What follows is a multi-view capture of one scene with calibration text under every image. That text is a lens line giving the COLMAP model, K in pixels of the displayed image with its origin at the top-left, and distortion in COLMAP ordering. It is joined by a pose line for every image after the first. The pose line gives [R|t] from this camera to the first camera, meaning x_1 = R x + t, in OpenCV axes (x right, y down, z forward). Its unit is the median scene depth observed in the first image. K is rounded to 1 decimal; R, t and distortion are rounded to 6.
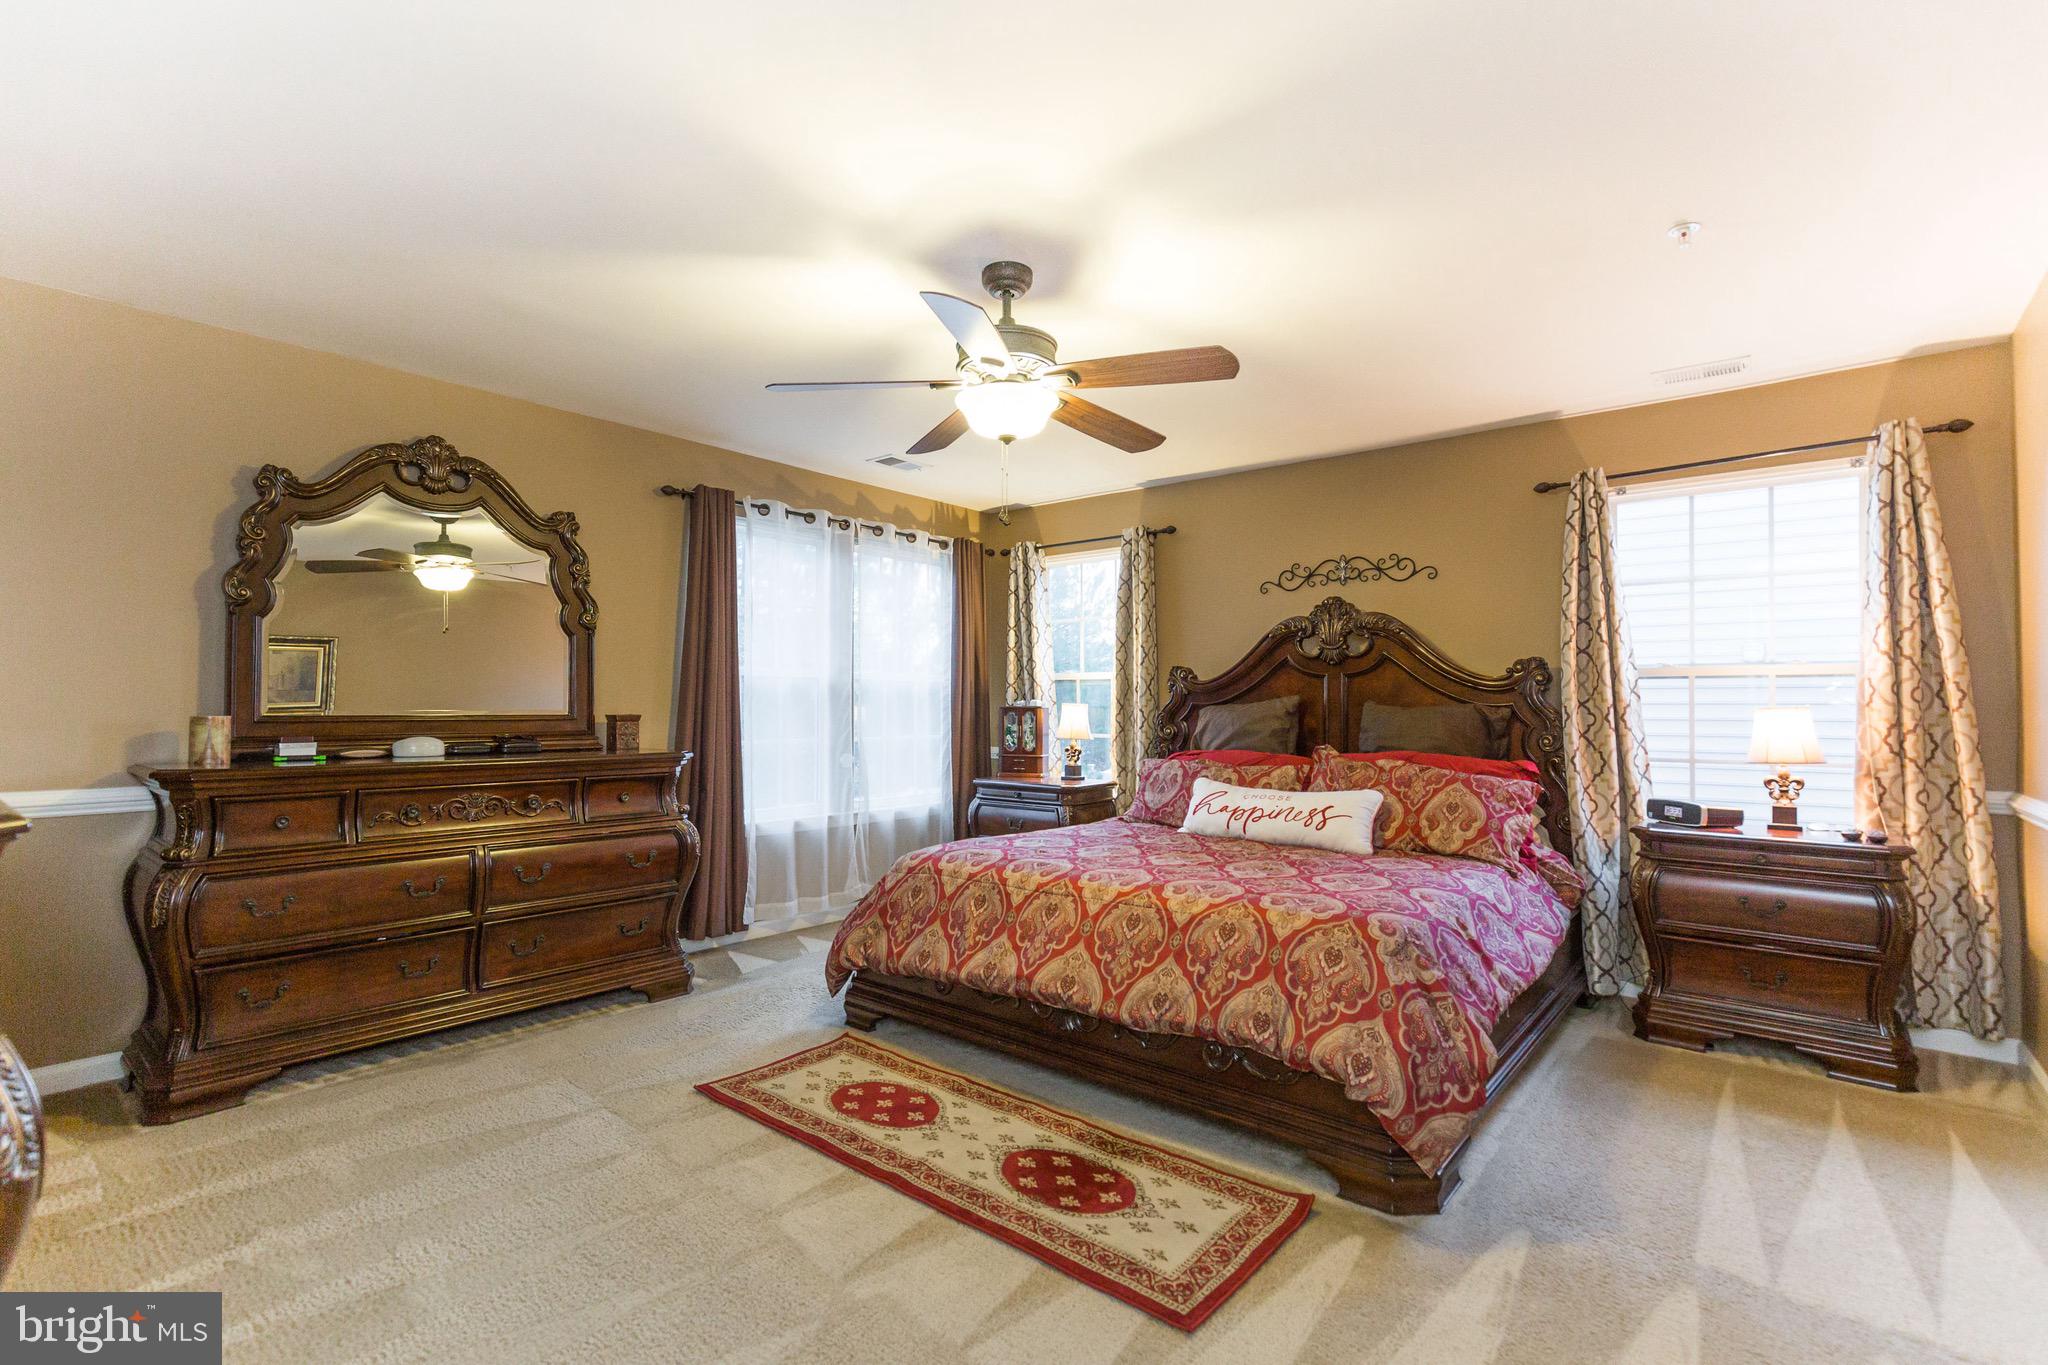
lens RADIAL K [[927.6, 0, 1023.1], [0, 927.6, 695.0], [0, 0, 1]] dist [0.007930, 0.000012]
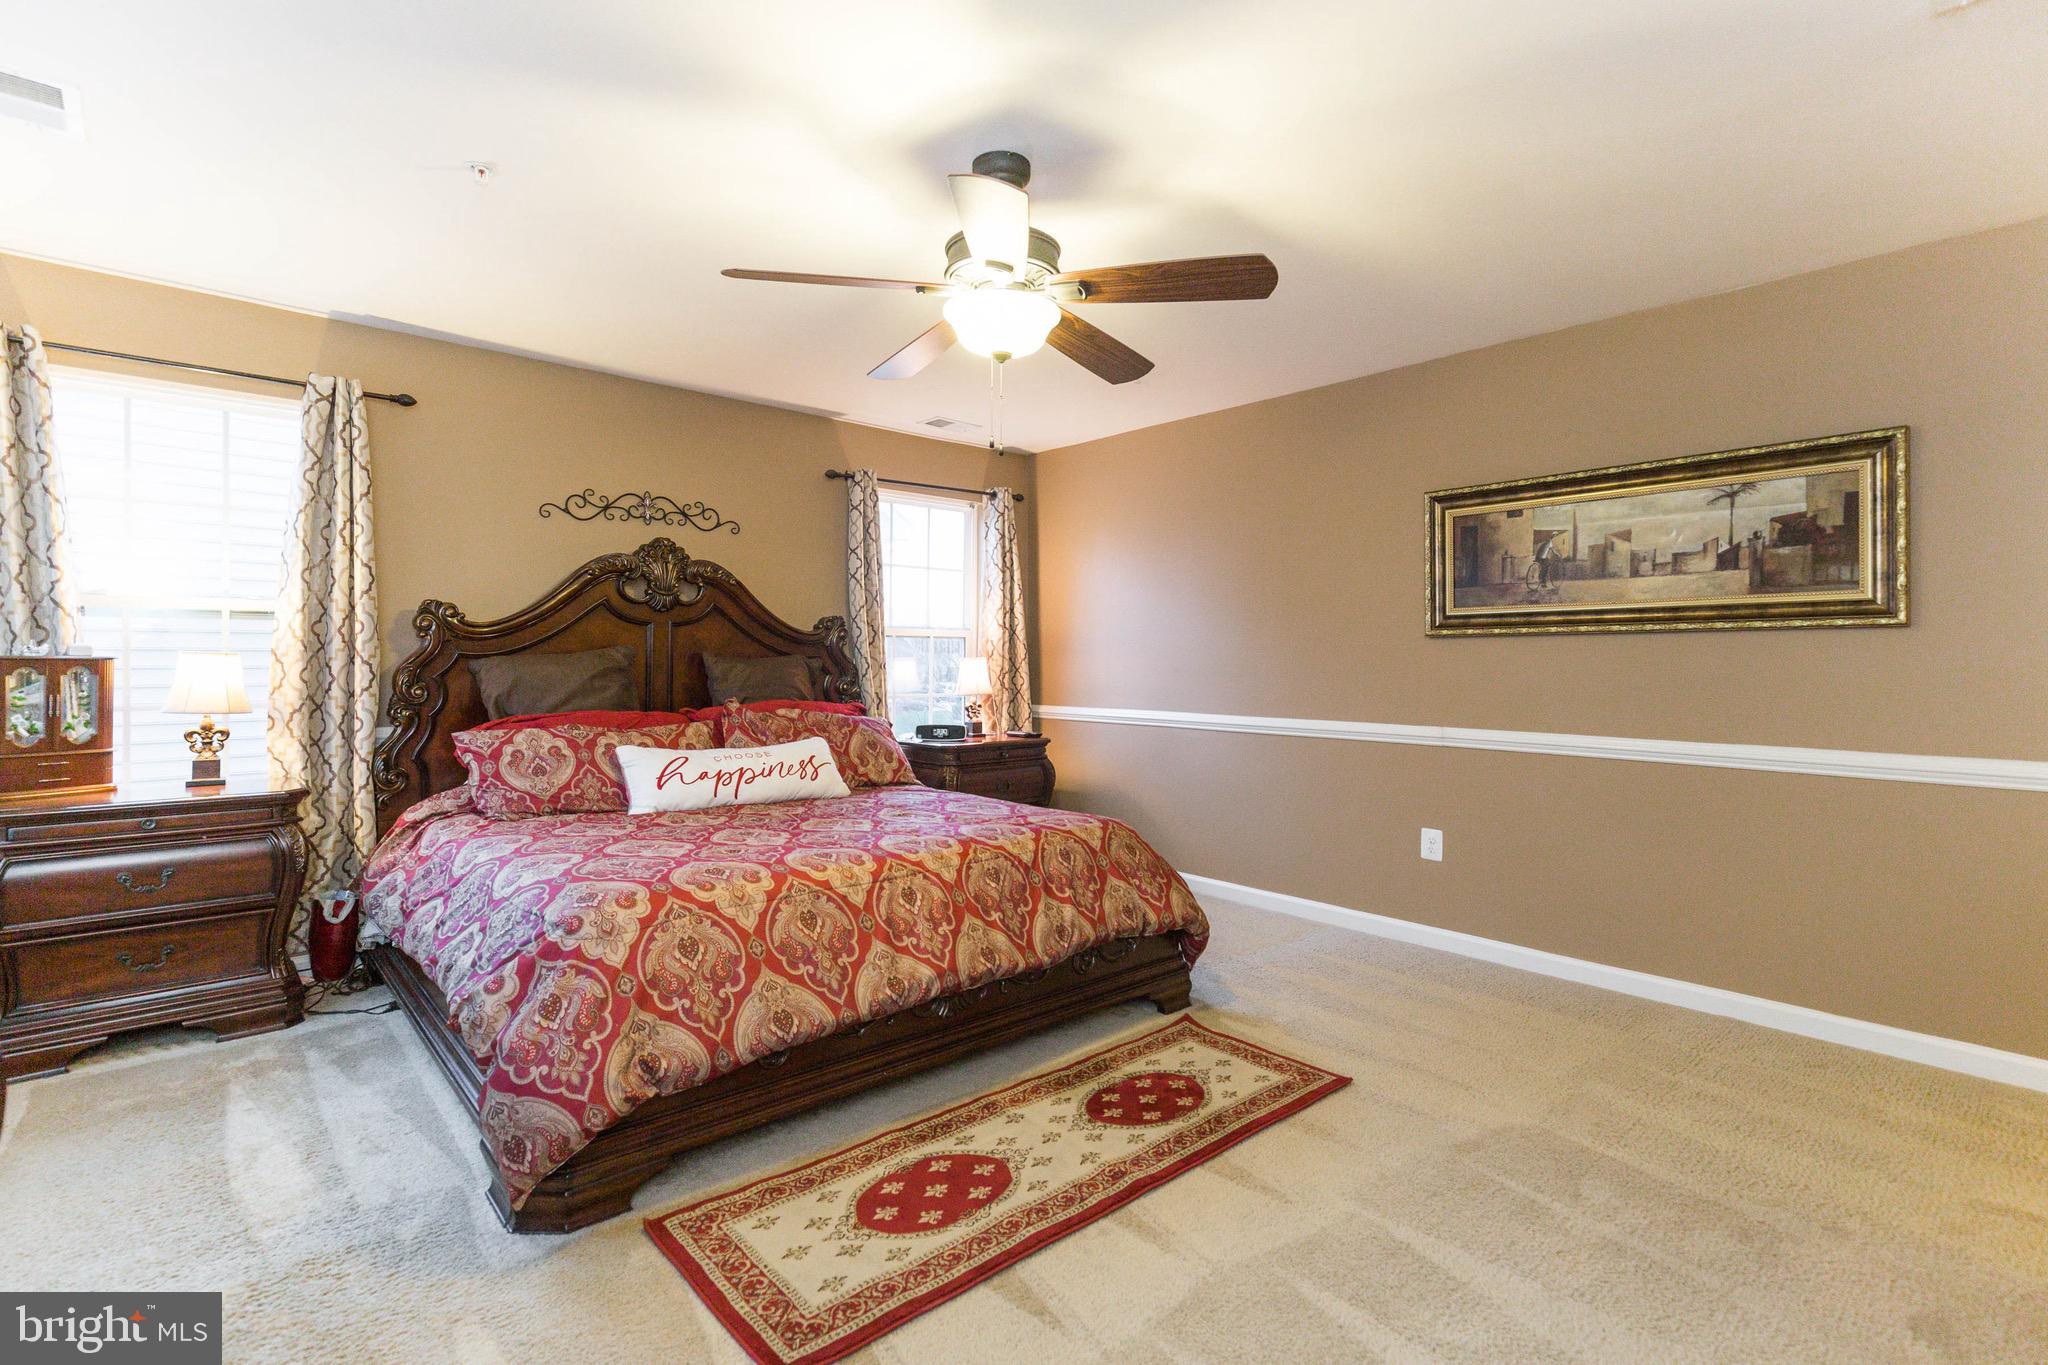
lens RADIAL K [[961.9, 0, 1020.4], [0, 961.9, 666.0], [0, 0, 1]] dist [0.000955, 0.000108]
pose [[0.155974, -0.009068, 0.987720, -0.753727], [-0.015024, 0.999820, 0.011551, 0.006377], [-0.987647, -0.016641, 0.155810, 0.687038]]
